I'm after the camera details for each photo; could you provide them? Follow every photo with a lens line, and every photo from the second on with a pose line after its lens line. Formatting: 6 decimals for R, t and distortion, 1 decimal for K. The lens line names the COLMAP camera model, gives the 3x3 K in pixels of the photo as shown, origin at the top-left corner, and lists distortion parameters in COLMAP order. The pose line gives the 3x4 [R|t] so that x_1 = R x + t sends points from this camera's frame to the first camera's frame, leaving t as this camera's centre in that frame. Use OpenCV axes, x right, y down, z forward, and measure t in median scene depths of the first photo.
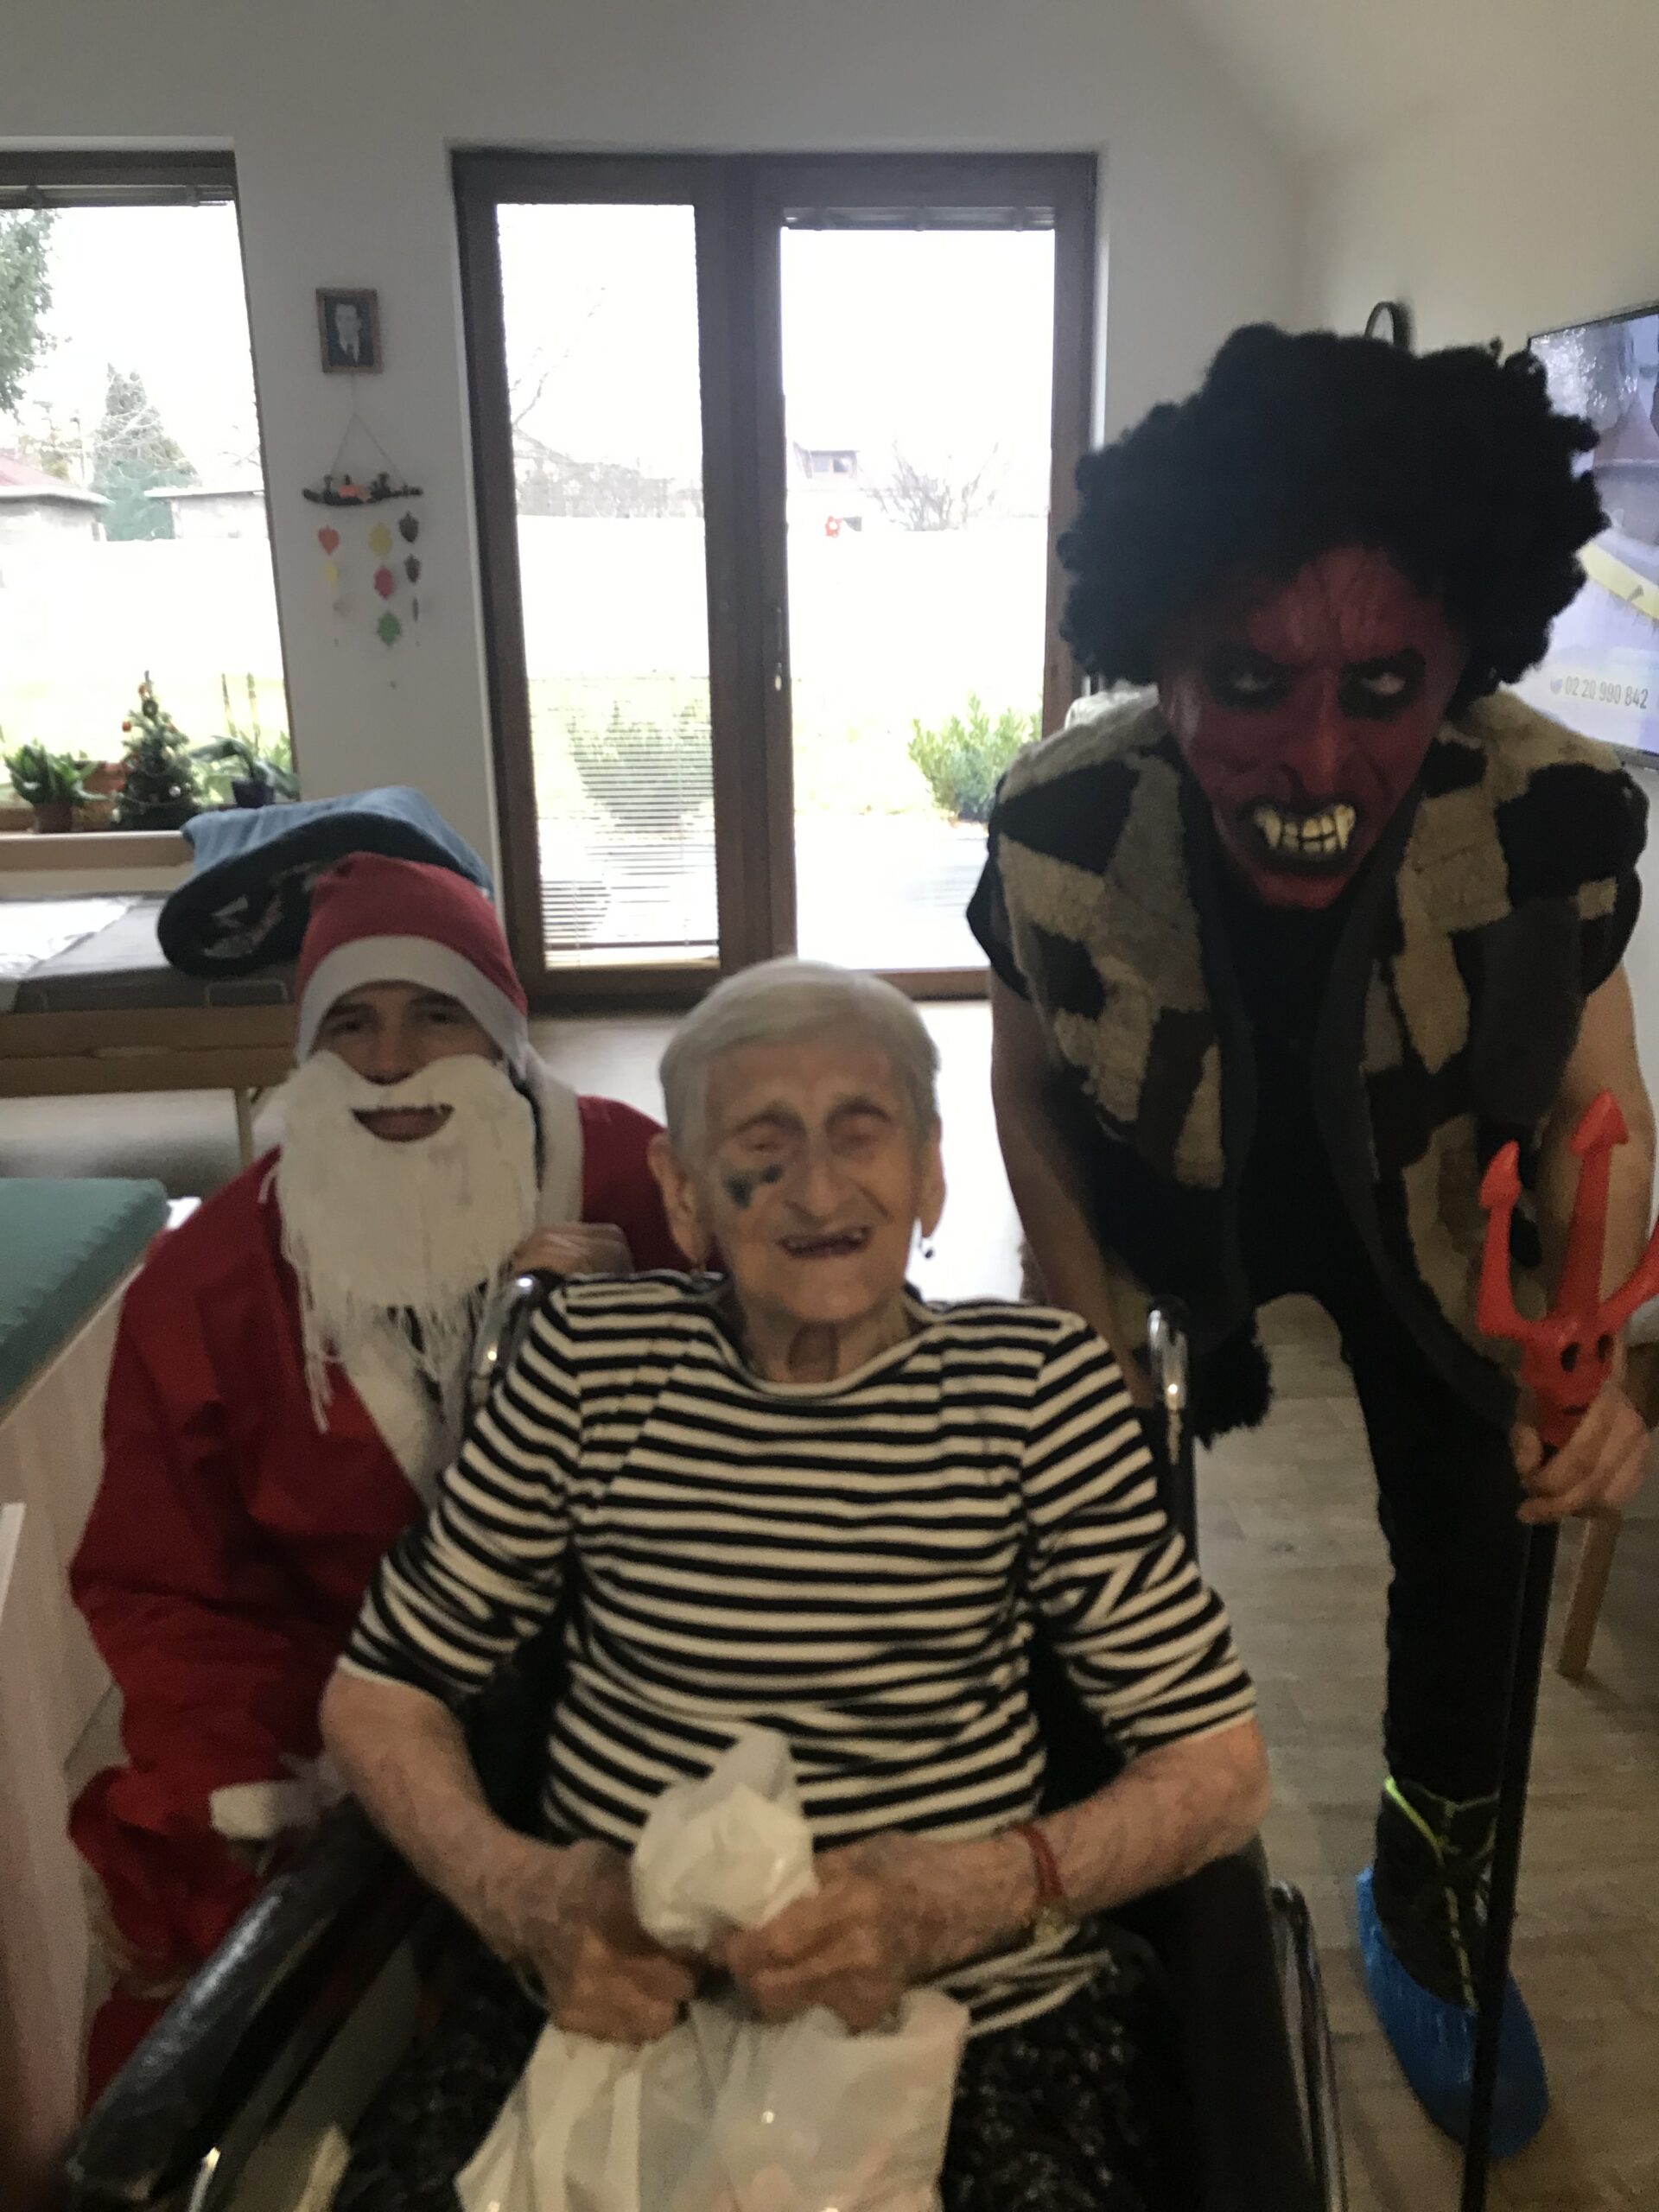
lens RADIAL K [[1812.1, 0, 827.8], [0, 1812.1, 1097.8], [0, 0, 1]] dist [0.014132, 0.018359]
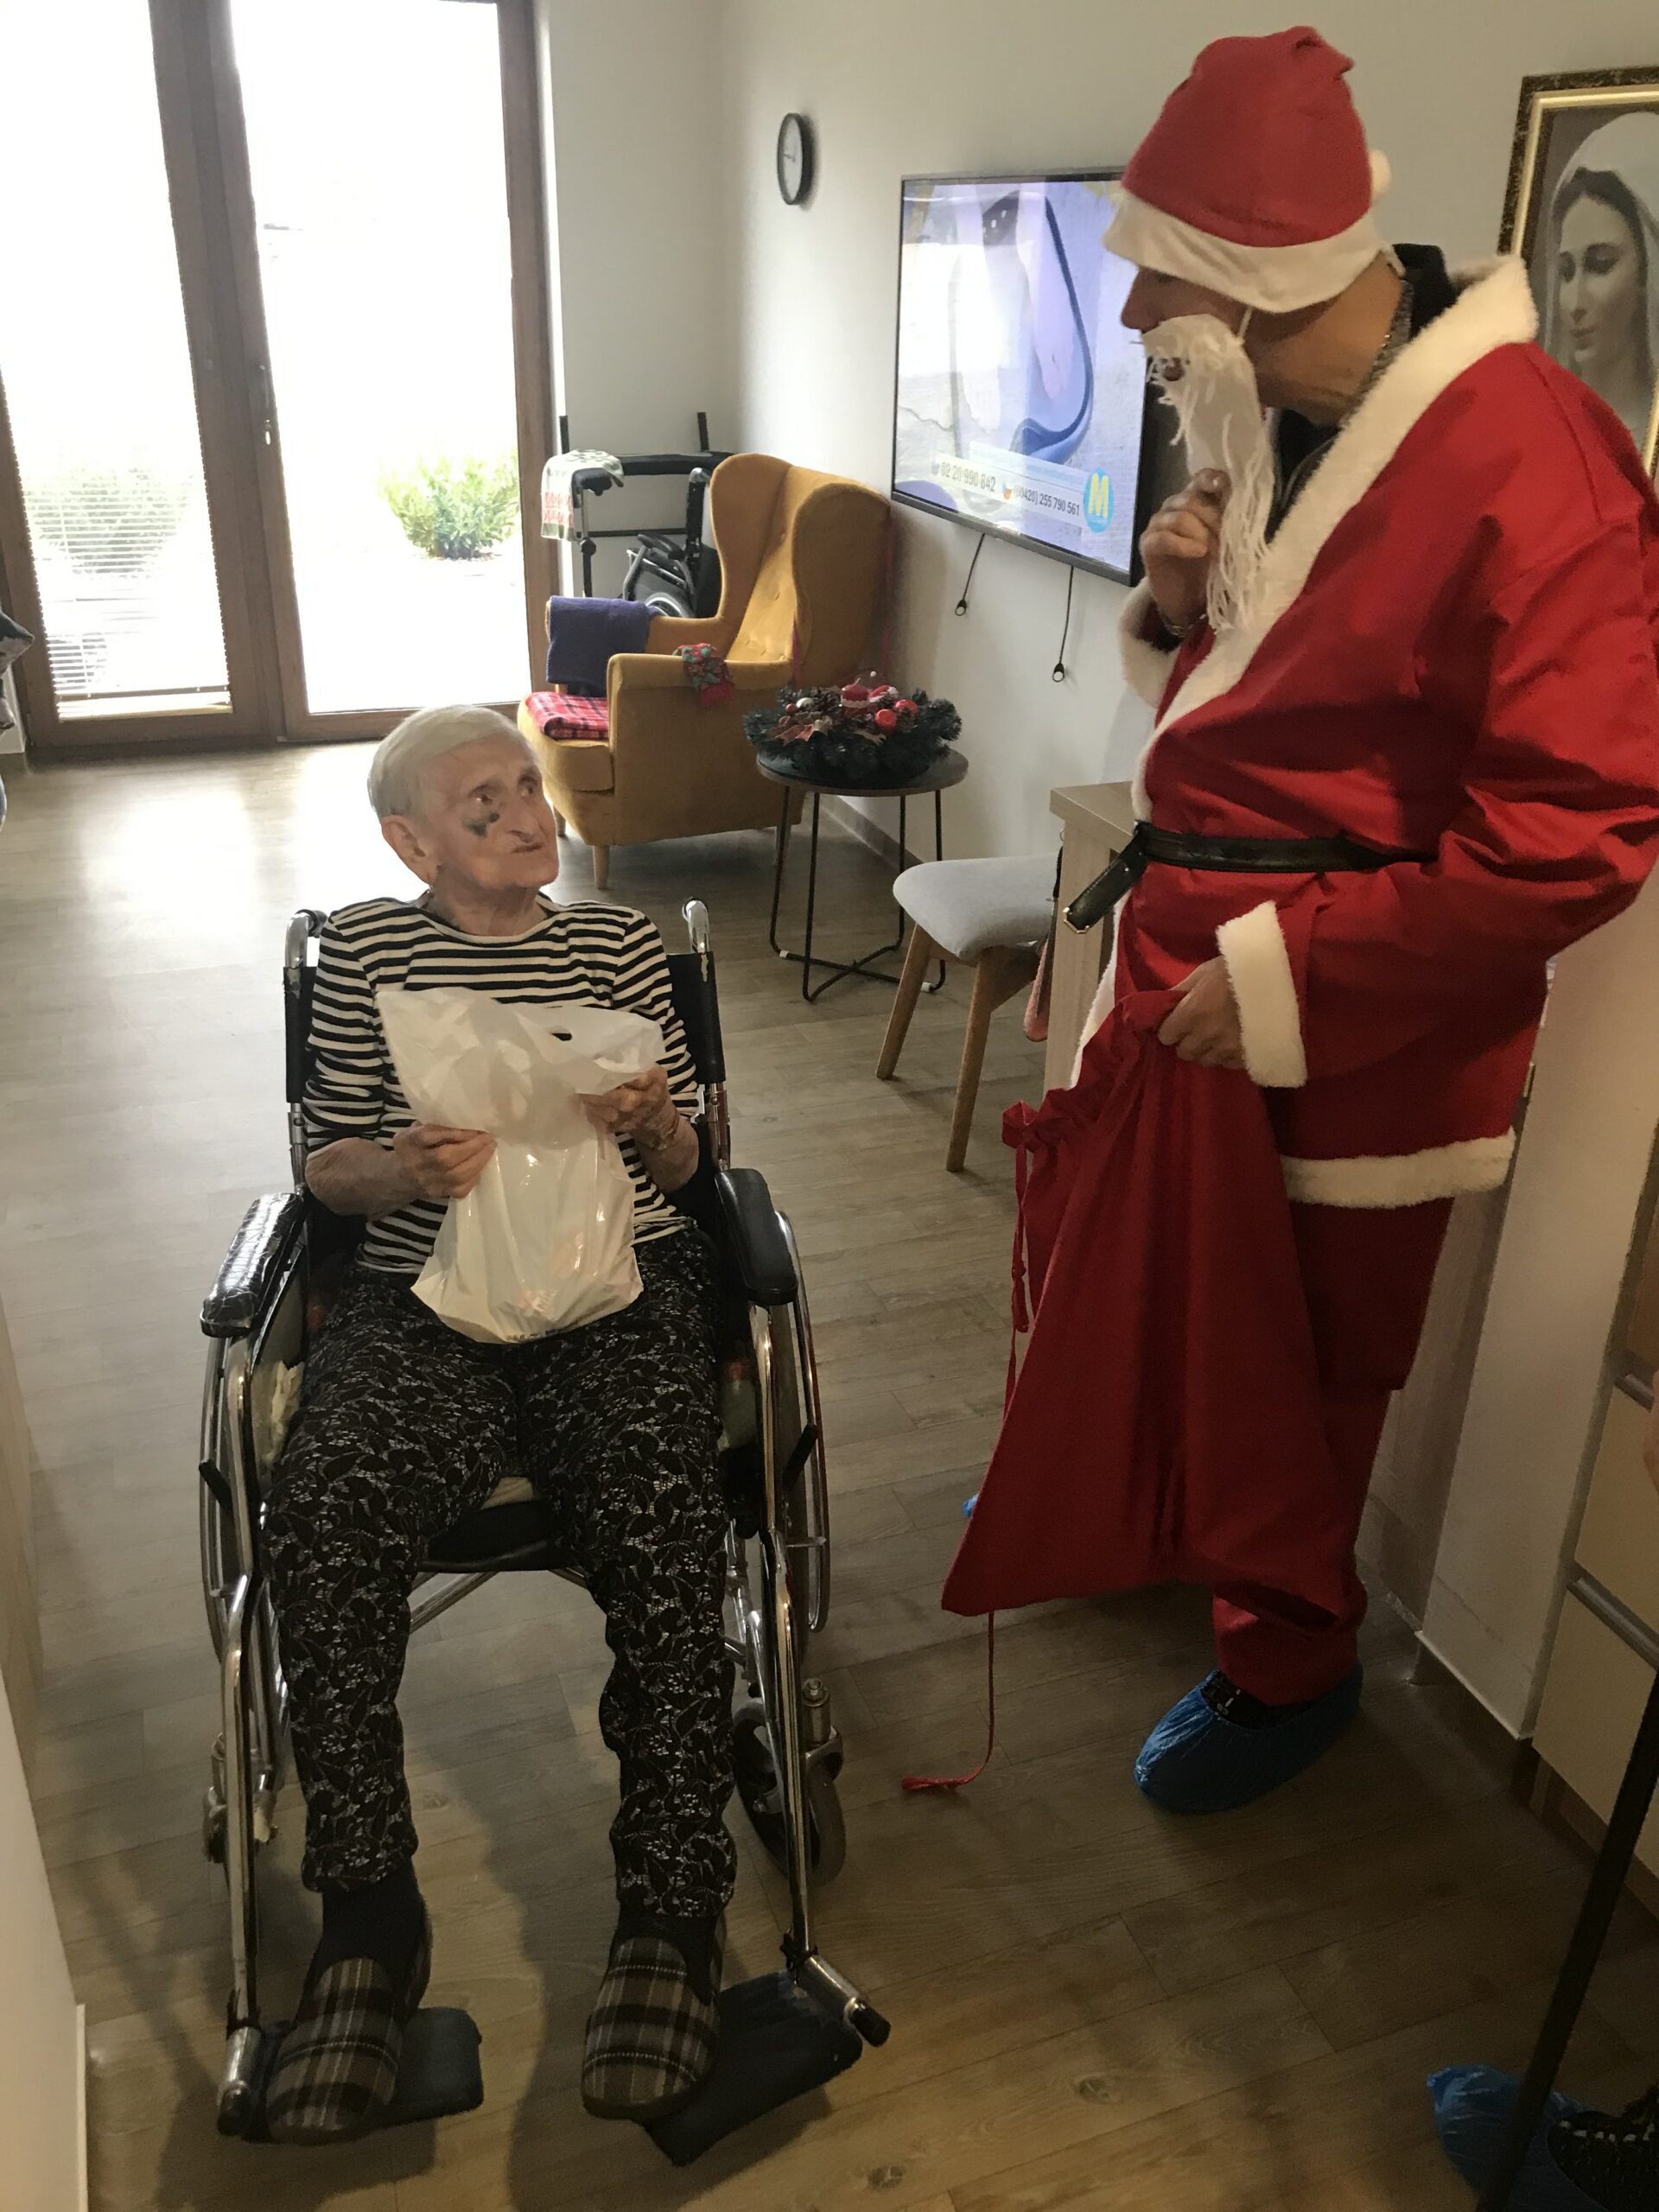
lens RADIAL K [[1824.1, 0, 791.4], [0, 1824.1, 1049.2], [0, 0, 1]] dist [0.139629, -0.283408]
pose [[0.963861, -0.087372, 0.251672, -0.041414], [0.057777, 0.990763, 0.122683, 0.011531], [-0.260067, -0.103708, 0.960005, -0.177835]]
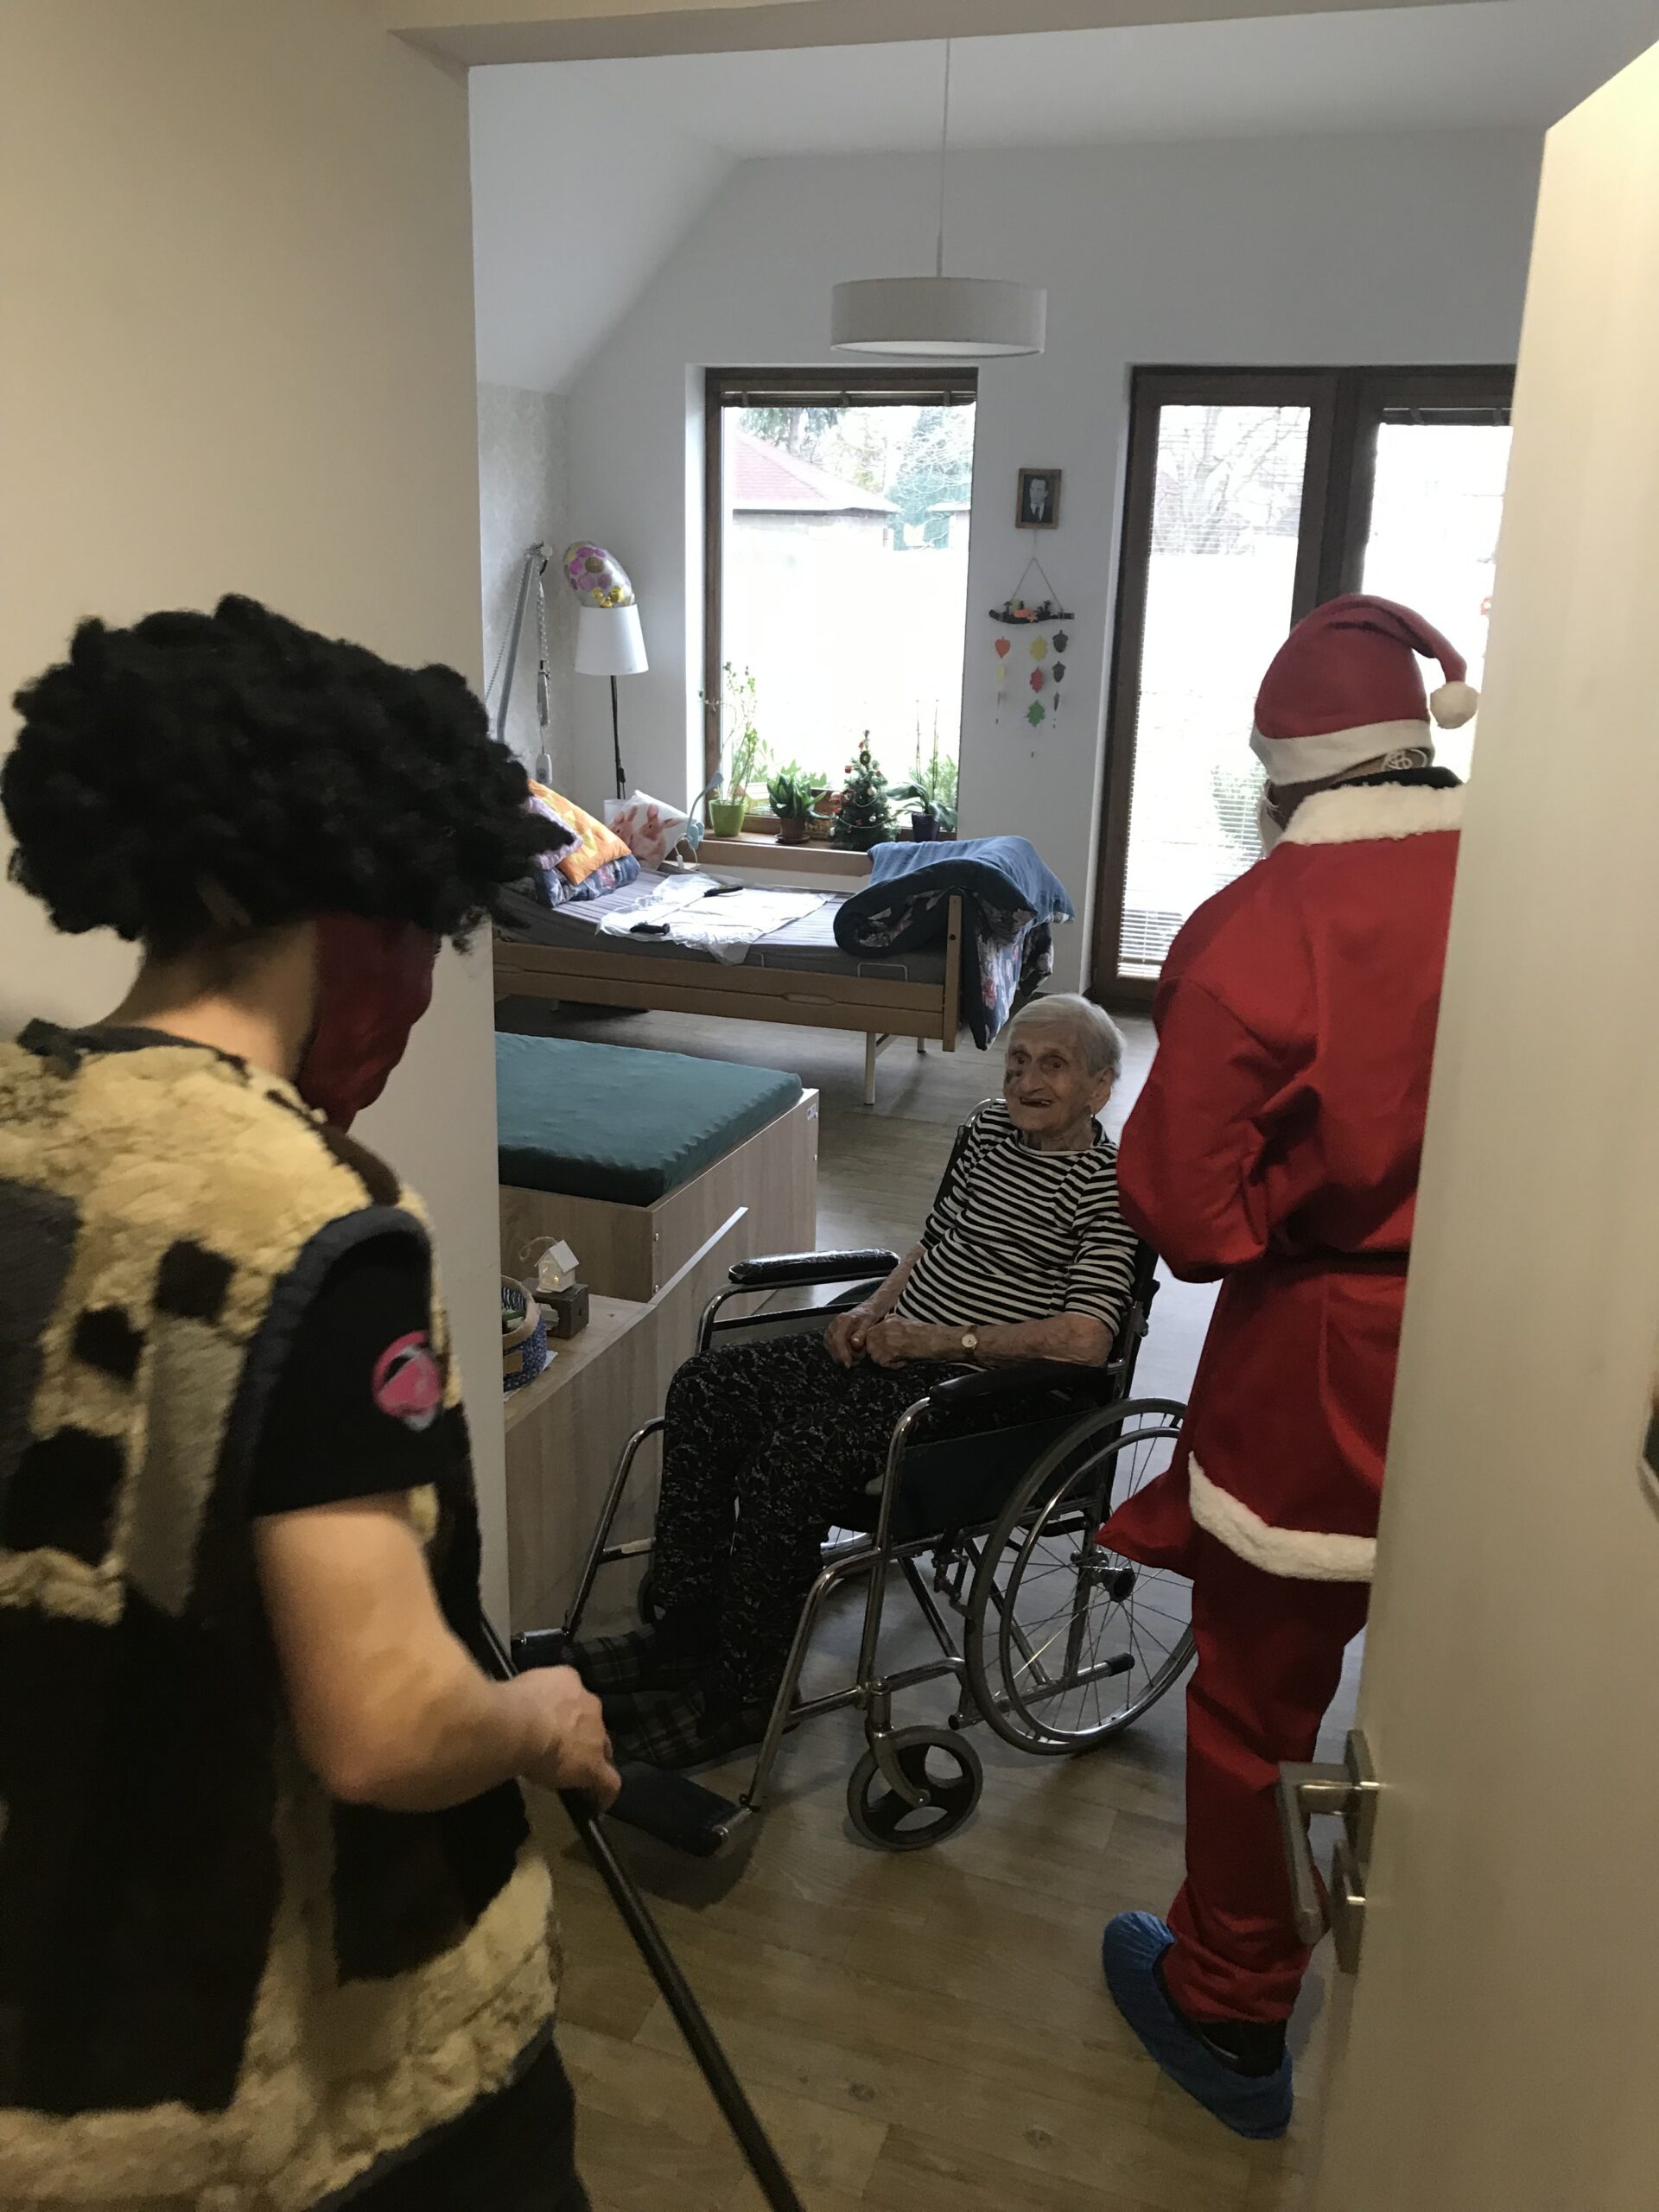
lens RADIAL K [[1784.9, 0, 852.7], [0, 1784.9, 1105.0], [0, 0, 1]] dist [0.011352, 0.009221]
pose [[0.925132, 0.146685, -0.350163, 0.142839], [-0.143018, 0.989048, 0.036463, 0.001852], [0.351677, 0.016346, 0.935979, -0.294864]]
